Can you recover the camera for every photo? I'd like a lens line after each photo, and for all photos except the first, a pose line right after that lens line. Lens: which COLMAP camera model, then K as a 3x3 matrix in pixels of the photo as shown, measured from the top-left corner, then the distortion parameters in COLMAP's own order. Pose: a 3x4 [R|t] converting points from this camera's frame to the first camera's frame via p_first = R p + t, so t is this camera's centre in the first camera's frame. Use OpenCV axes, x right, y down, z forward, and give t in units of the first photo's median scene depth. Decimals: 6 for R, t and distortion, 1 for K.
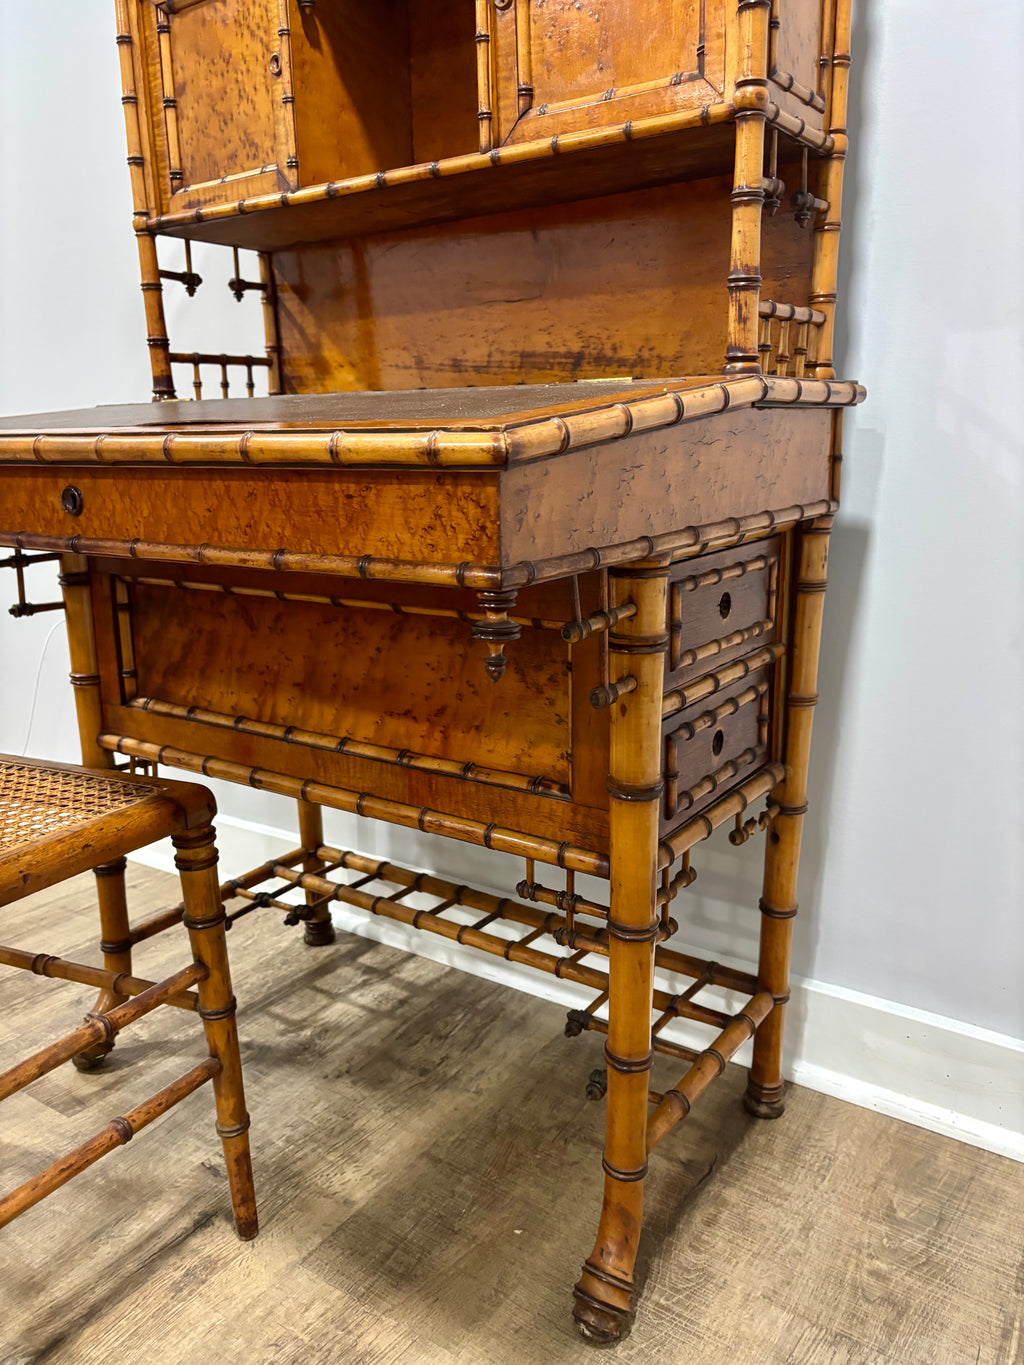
lens RADIAL K [[1043.6, 0, 510.3], [0, 1043.6, 683.3], [0, 0, 1]] dist [0.004352, -0.005984]
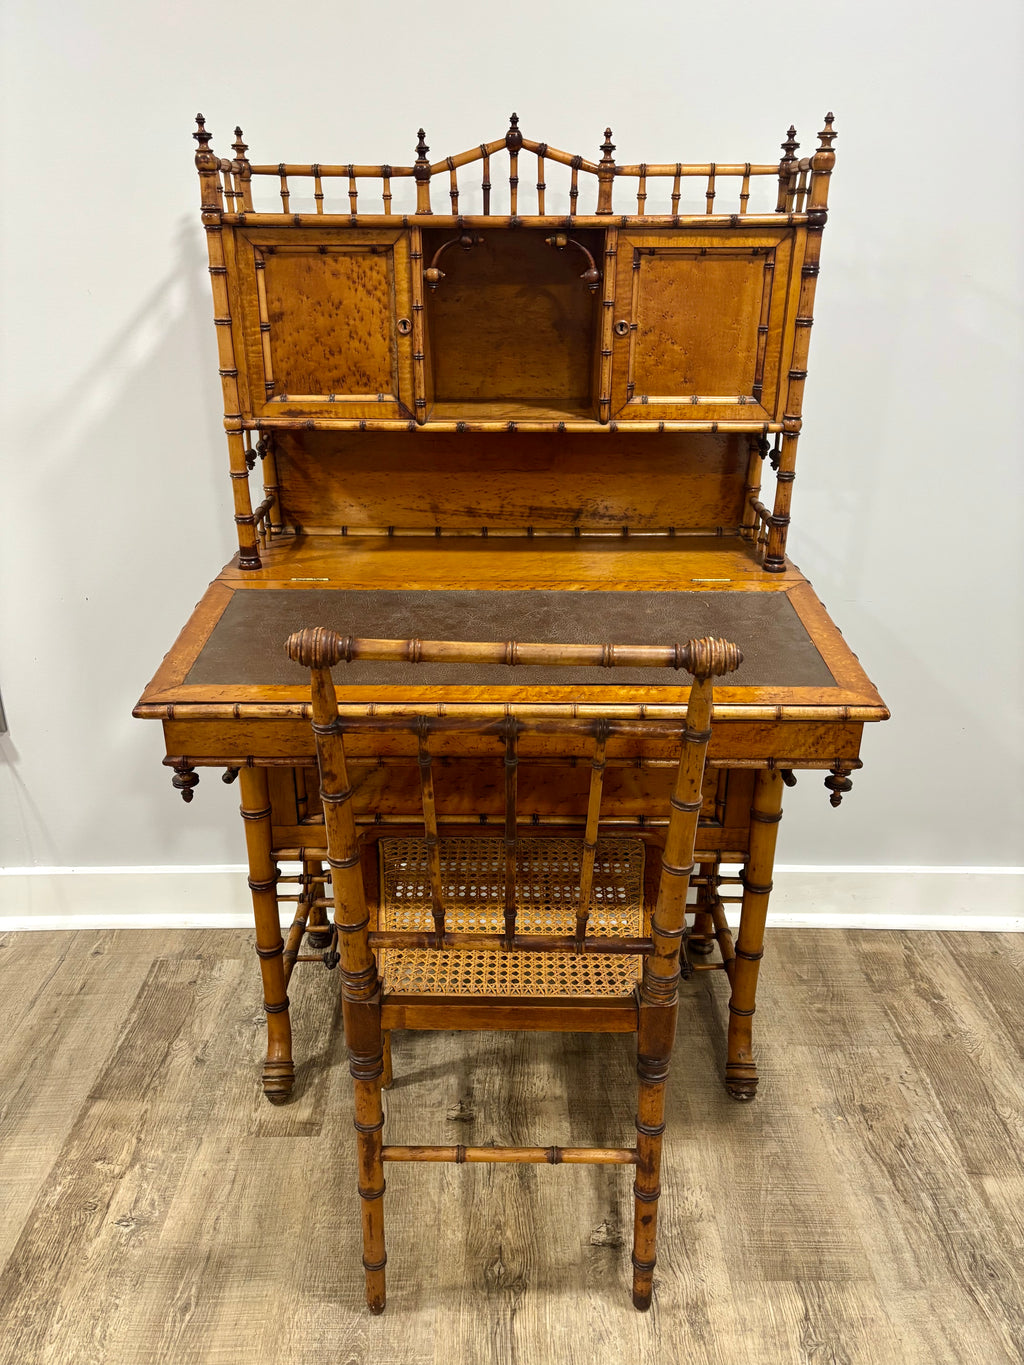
lens RADIAL K [[1035.2, 0, 505.1], [0, 1035.2, 687.0], [0, 0, 1]] dist [0.052095, -0.063253]
pose [[0.821588, -0.209021, 0.530380, -0.847380], [0.119278, 0.972794, 0.198607, -0.381391], [-0.557464, -0.099910, 0.824167, -0.156774]]
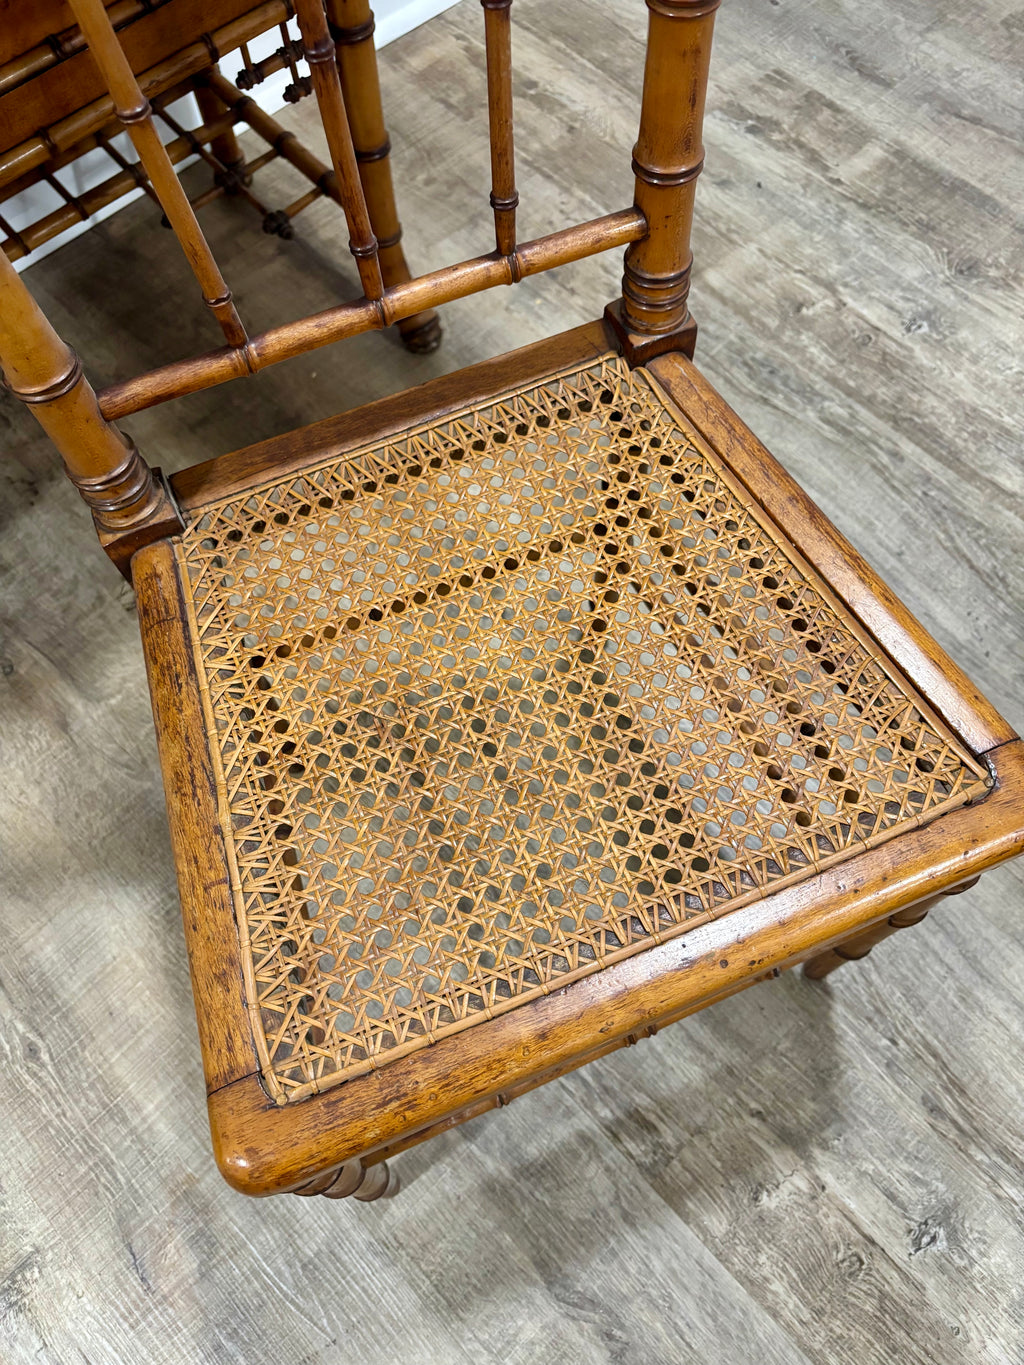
lens RADIAL K [[1050.5, 0, 515.5], [0, 1050.5, 688.4], [0, 0, 1]] dist [0.008789, 0.002513]
pose [[0.208970, -0.890792, 0.403510, -0.670507], [0.243579, 0.447028, 0.860718, -0.263551], [-0.947101, -0.081578, 0.310394, 0.336473]]
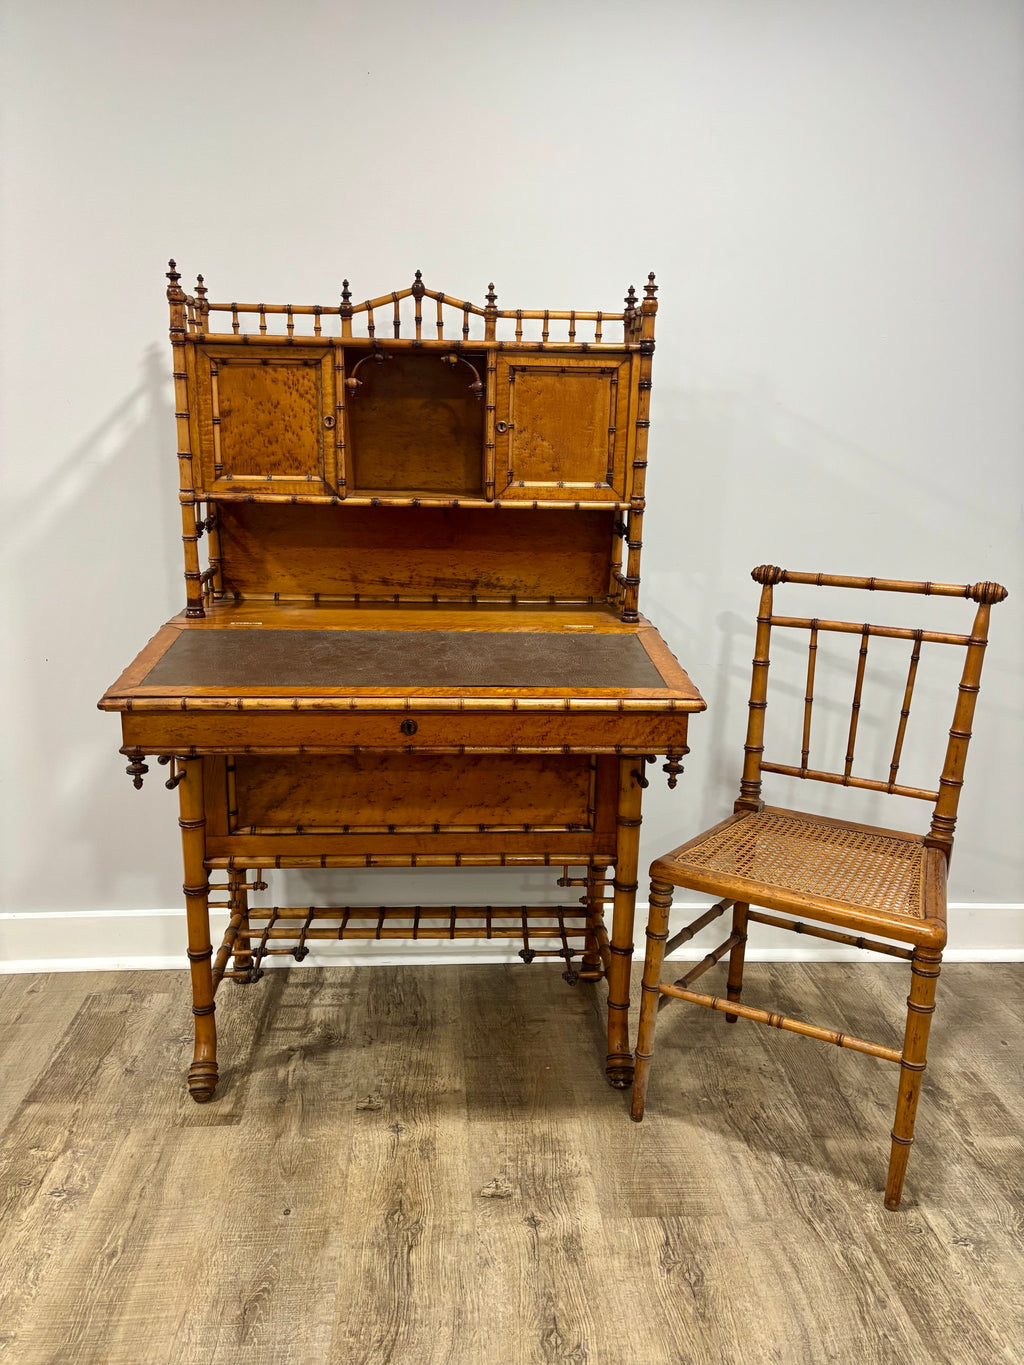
lens RADIAL K [[1035.2, 0, 505.1], [0, 1035.2, 687.0], [0, 0, 1]] dist [0.052095, -0.063253]
pose [[0.783789, -0.121594, 0.609008, -0.985802], [0.114761, 0.992114, 0.050388, -0.225004], [-0.610332, 0.030397, 0.791562, -0.401112]]
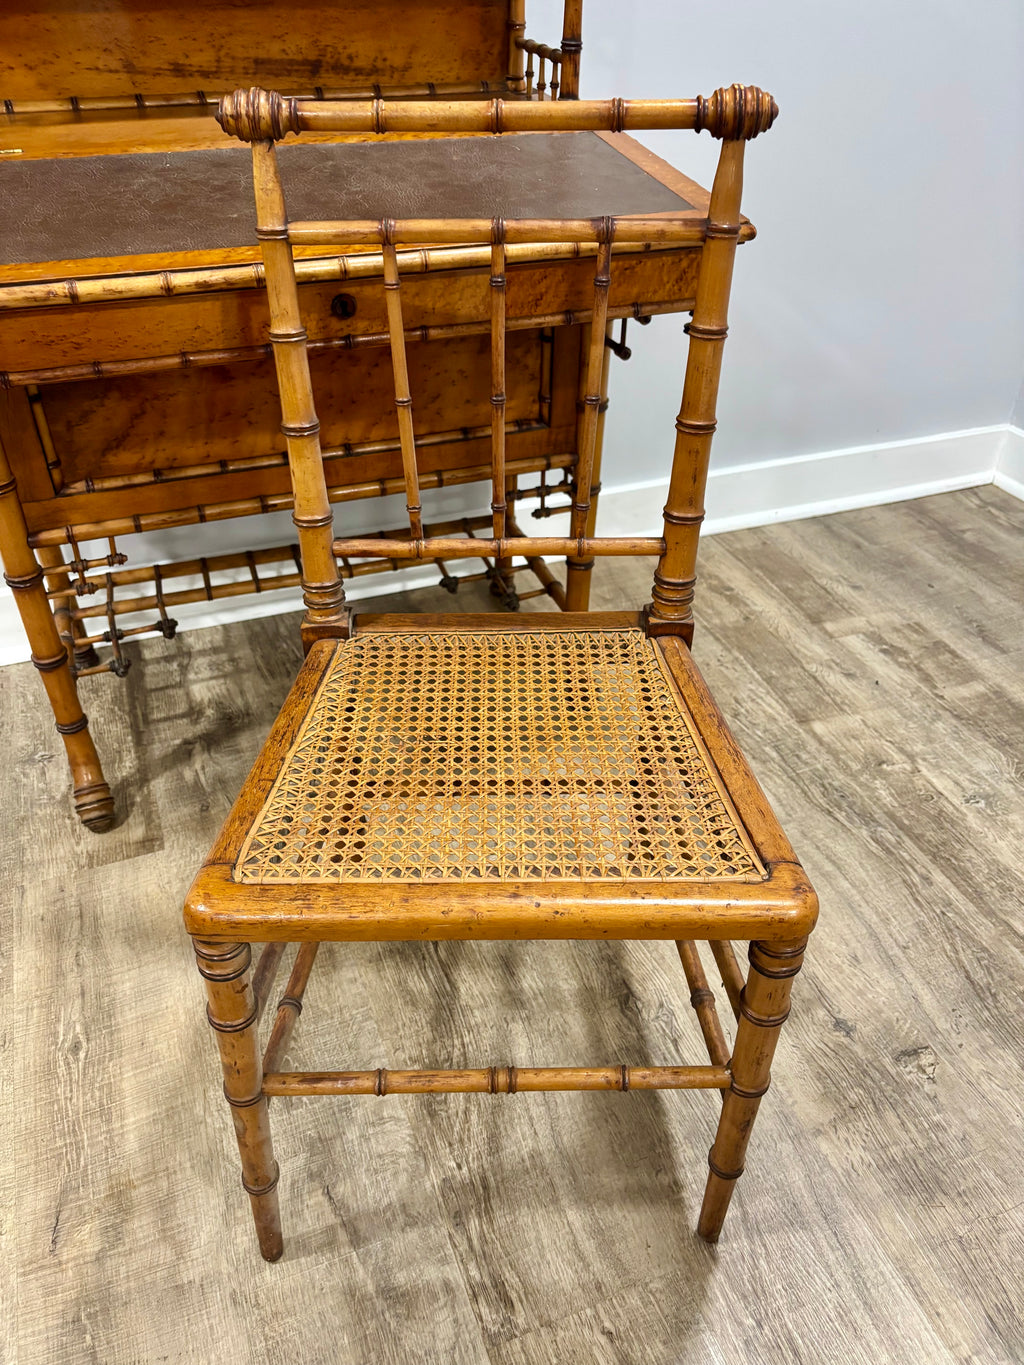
lens RADIAL K [[1041.2, 0, 516.6], [0, 1041.2, 681.5], [0, 0, 1]] dist [0.040097, -0.058868]
pose [[0.560003, -0.481216, 0.674409, -0.941236], [0.170587, 0.863553, 0.474527, -0.240083], [-0.810738, -0.150691, 0.565682, 0.059536]]
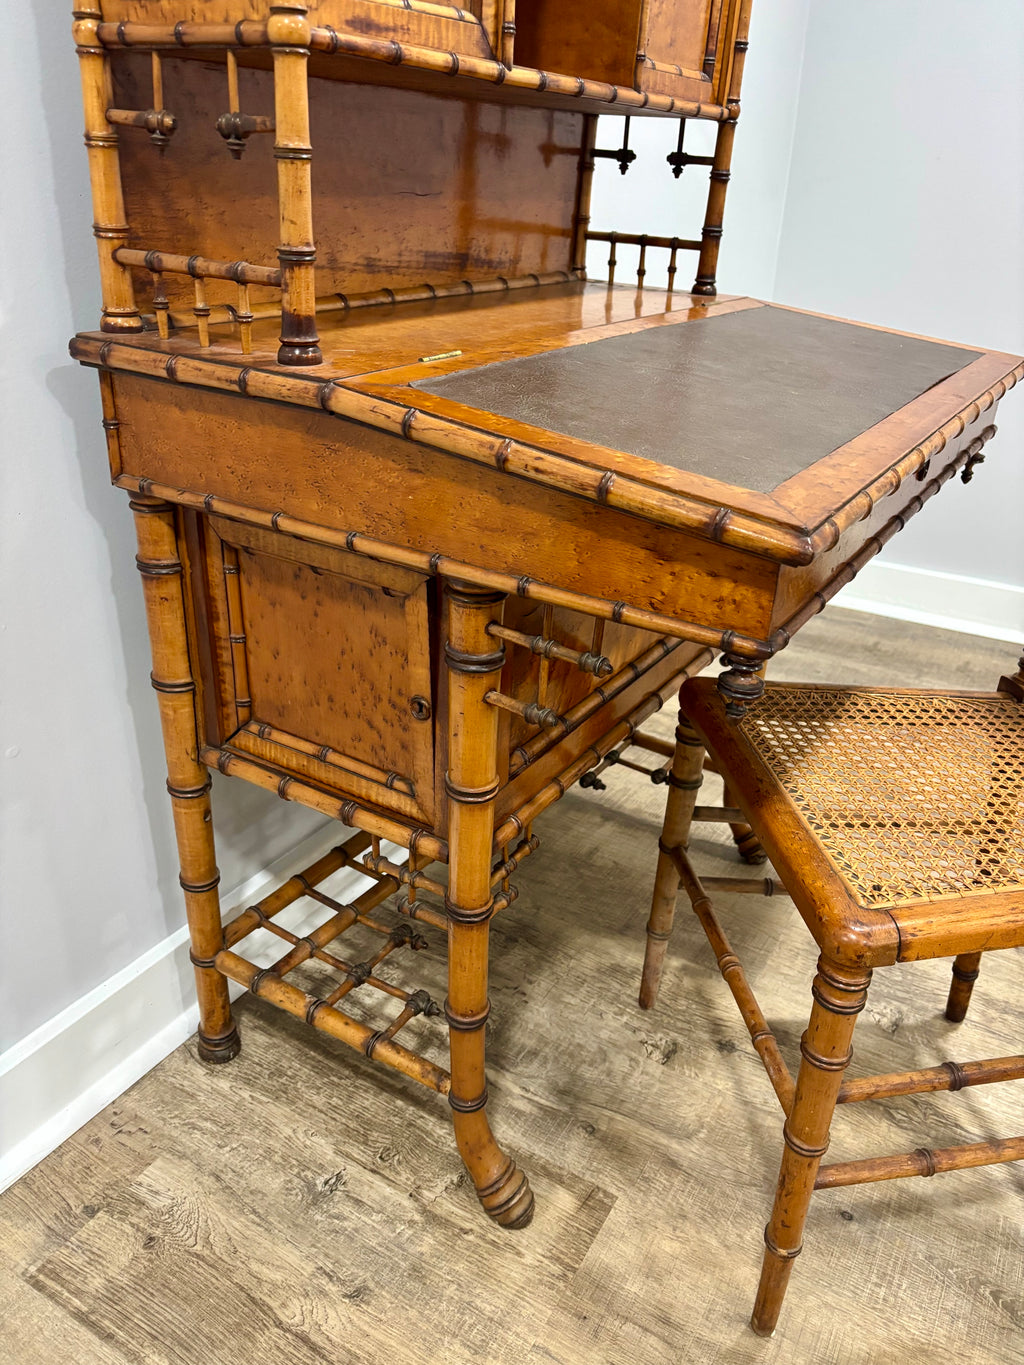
lens RADIAL K [[1041.2, 0, 516.6], [0, 1041.2, 681.5], [0, 0, 1]] dist [0.040097, -0.058868]
pose [[-0.061813, -0.428594, 0.901380, -1.082133], [0.189432, 0.881654, 0.432205, -0.388892], [-0.979946, 0.197467, 0.026692, 1.023983]]
